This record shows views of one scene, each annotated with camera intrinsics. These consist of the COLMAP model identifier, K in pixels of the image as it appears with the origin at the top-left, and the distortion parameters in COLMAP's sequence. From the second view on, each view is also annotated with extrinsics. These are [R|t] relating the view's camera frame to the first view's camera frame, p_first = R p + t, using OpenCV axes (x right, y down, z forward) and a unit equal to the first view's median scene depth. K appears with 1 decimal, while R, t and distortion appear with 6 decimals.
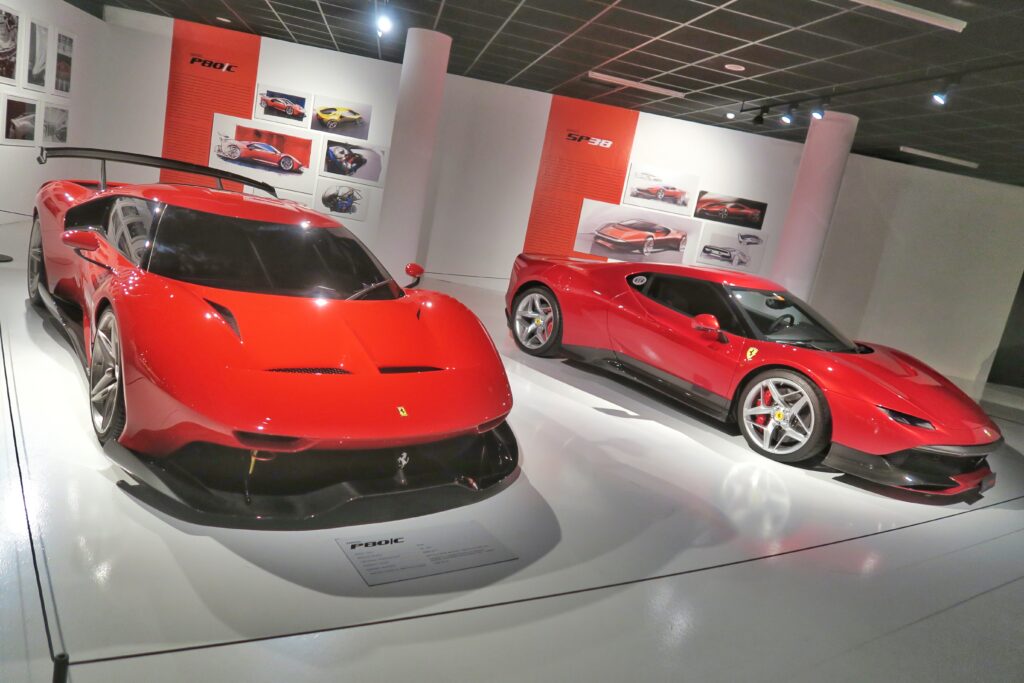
lens RADIAL K [[727.9, 0, 512.0], [0, 727.9, 341.5], [0, 0, 1]] dist [-0.000615, -0.006804]
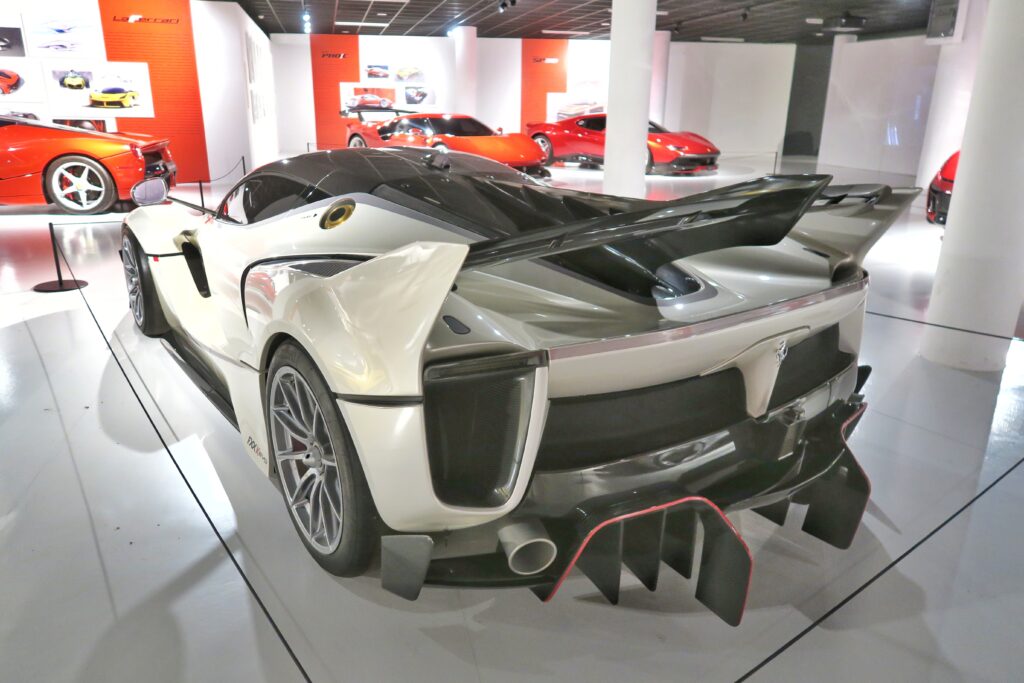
lens RADIAL K [[727.9, 0, 512.0], [0, 727.9, 341.5], [0, 0, 1]] dist [-0.000615, -0.006804]
pose [[0.982145, -0.187496, 0.015396, -0.136620], [0.184311, 0.975396, 0.120963, 0.176443], [-0.037697, -0.115965, 0.992538, -0.897494]]
